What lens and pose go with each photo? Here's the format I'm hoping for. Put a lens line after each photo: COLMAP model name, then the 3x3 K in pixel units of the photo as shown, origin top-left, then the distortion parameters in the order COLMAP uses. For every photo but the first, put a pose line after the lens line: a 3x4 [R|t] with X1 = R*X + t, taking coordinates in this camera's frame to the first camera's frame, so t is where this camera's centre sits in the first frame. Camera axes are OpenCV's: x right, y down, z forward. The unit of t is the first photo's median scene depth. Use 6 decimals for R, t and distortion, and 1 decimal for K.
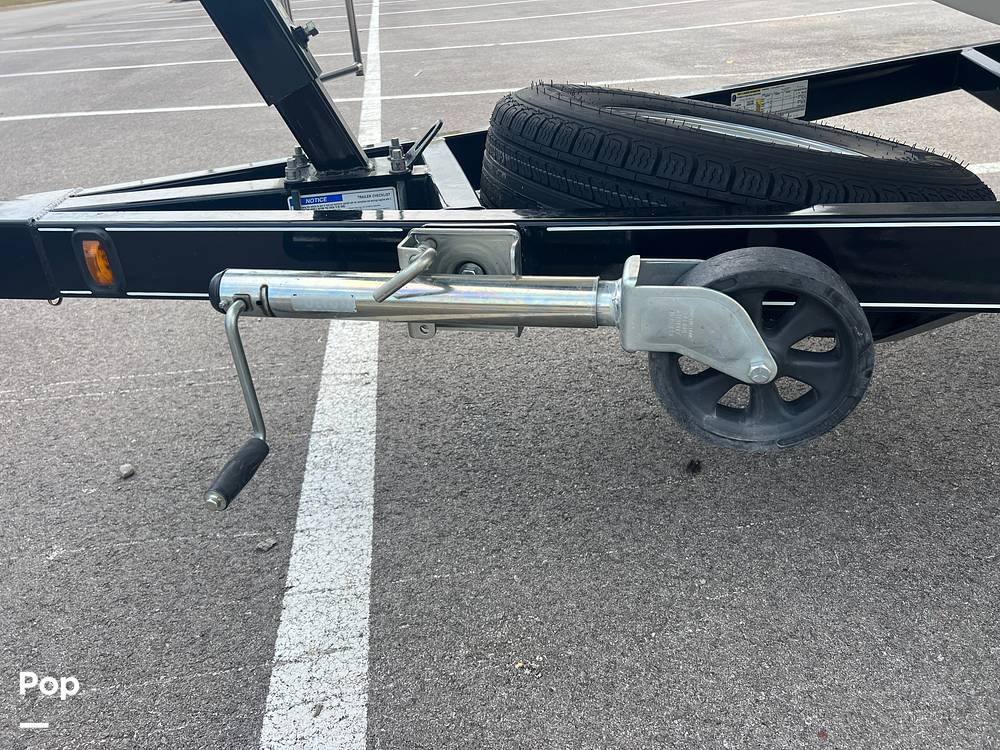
lens RADIAL K [[753.7, 0, 497.5], [0, 753.7, 368.9], [0, 0, 1]] dist [0.042343, -0.055615]
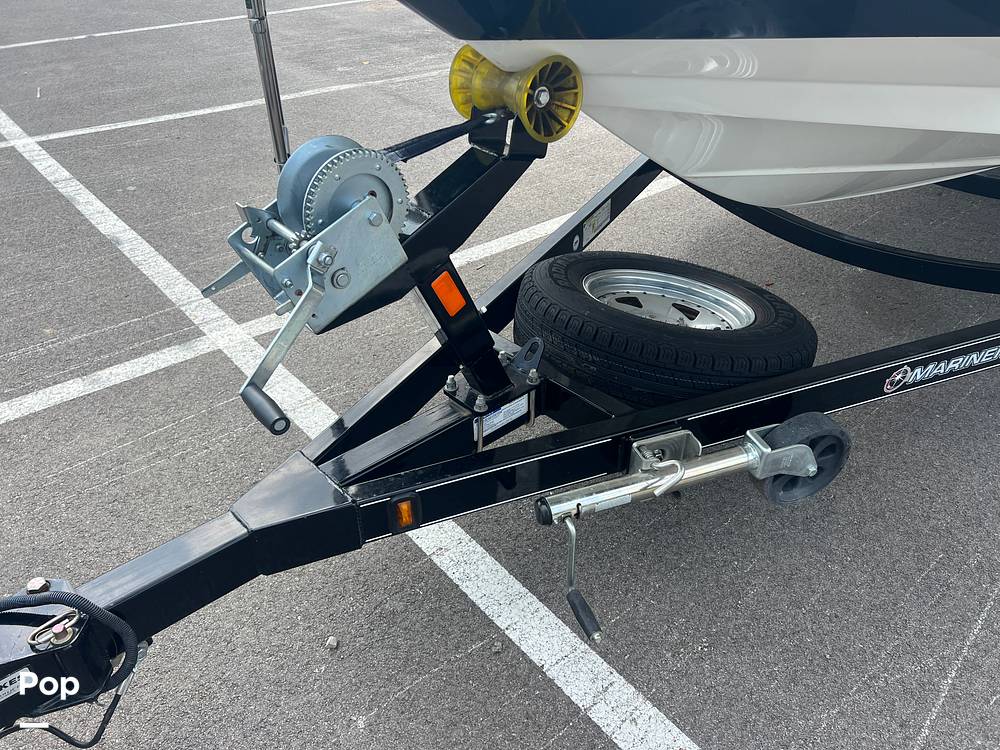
lens RADIAL K [[753.7, 0, 500.6], [0, 753.7, 375.1], [0, 0, 1]] dist [0.042343, -0.055615]
pose [[0.839859, -0.256735, 0.478251, -1.009911], [0.209860, 0.966140, 0.150106, -0.575915], [-0.500595, -0.025702, 0.865300, -0.293404]]
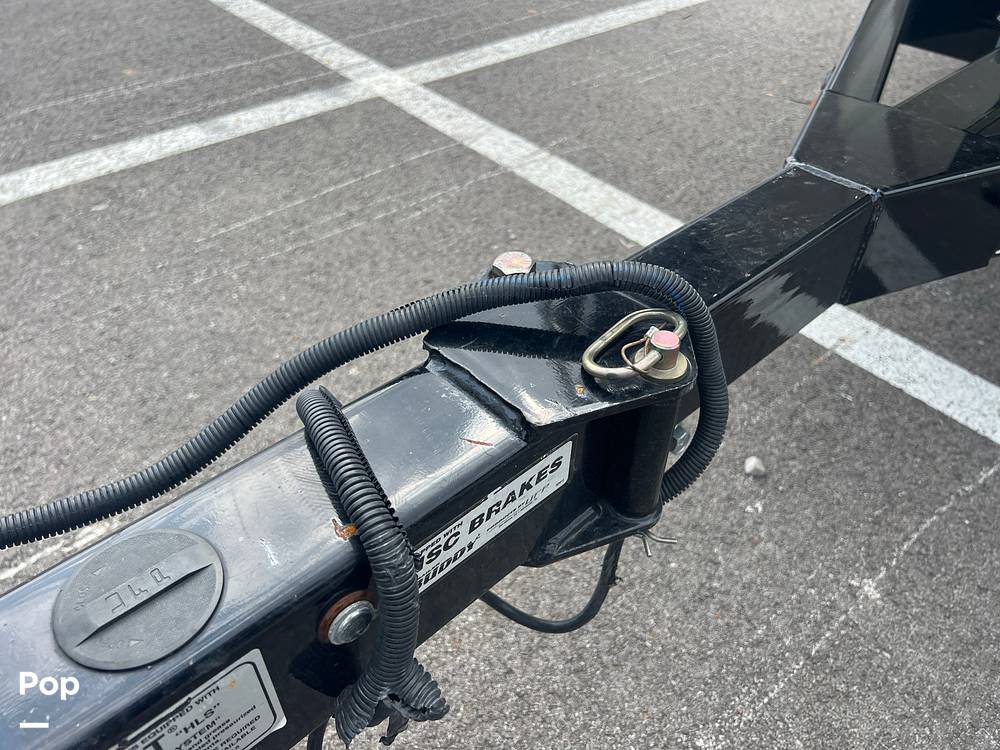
lens RADIAL K [[753.7, 0, 490.0], [0, 753.7, 388.9], [0, 0, 1]] dist [0.042343, -0.055615]
pose [[0.834492, -0.324257, 0.445512, -1.397117], [0.200166, 0.931677, 0.303168, -0.304291], [-0.513378, -0.163815, 0.842382, 0.689654]]
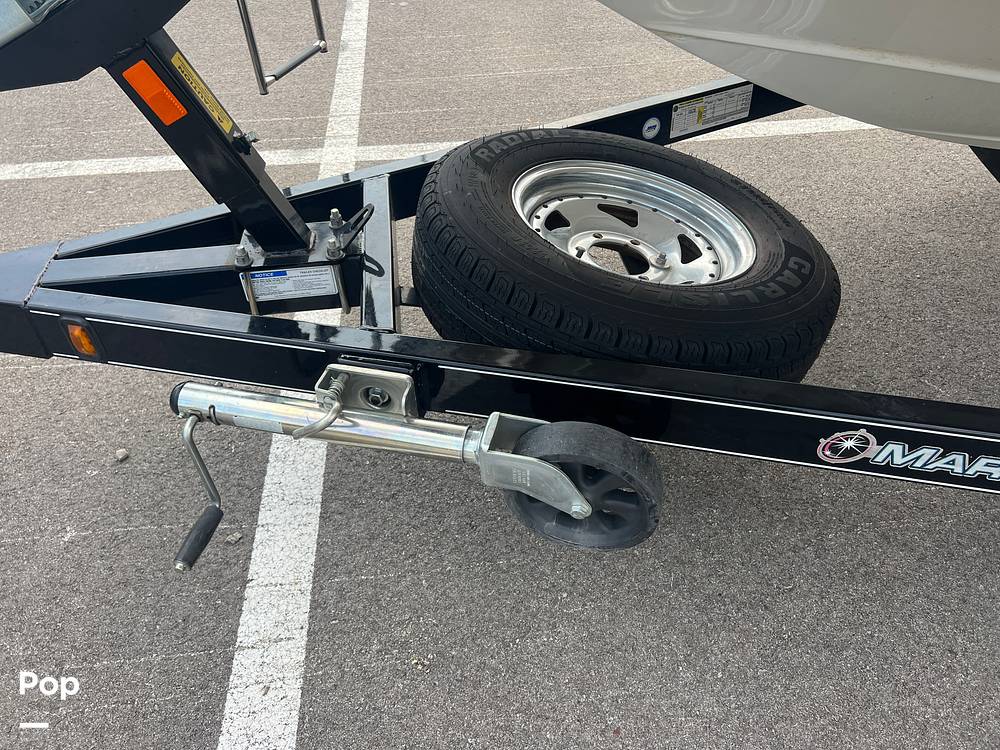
lens RADIAL K [[753.7, 0, 499.5], [0, 753.7, 366.8], [0, 0, 1]] dist [0.042343, -0.055615]
pose [[0.998954, 0.045628, -0.002889, 0.151992], [-0.043673, 0.971020, 0.234974, -0.426860], [0.013527, -0.234602, 0.971997, -0.188963]]
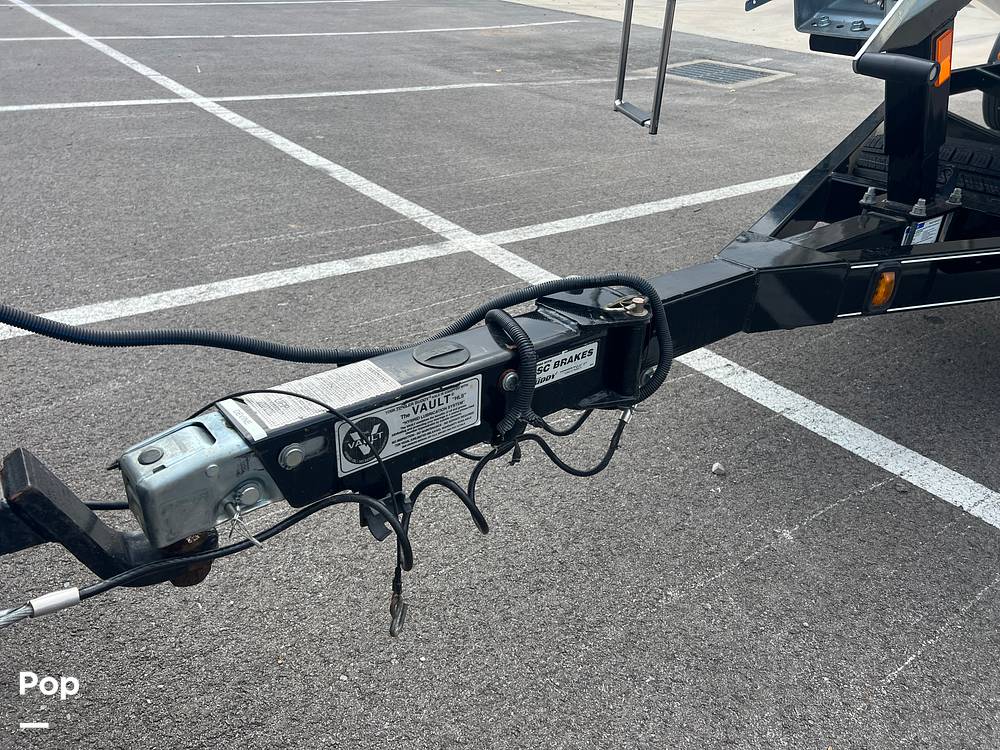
lens RADIAL K [[753.7, 0, 490.2], [0, 753.7, 385.1], [0, 0, 1]] dist [0.042343, -0.055615]
pose [[0.870086, -0.161288, 0.465765, -1.791073], [0.146565, 0.986865, 0.067944, -0.167322], [-0.470606, 0.009148, 0.882296, 0.186758]]
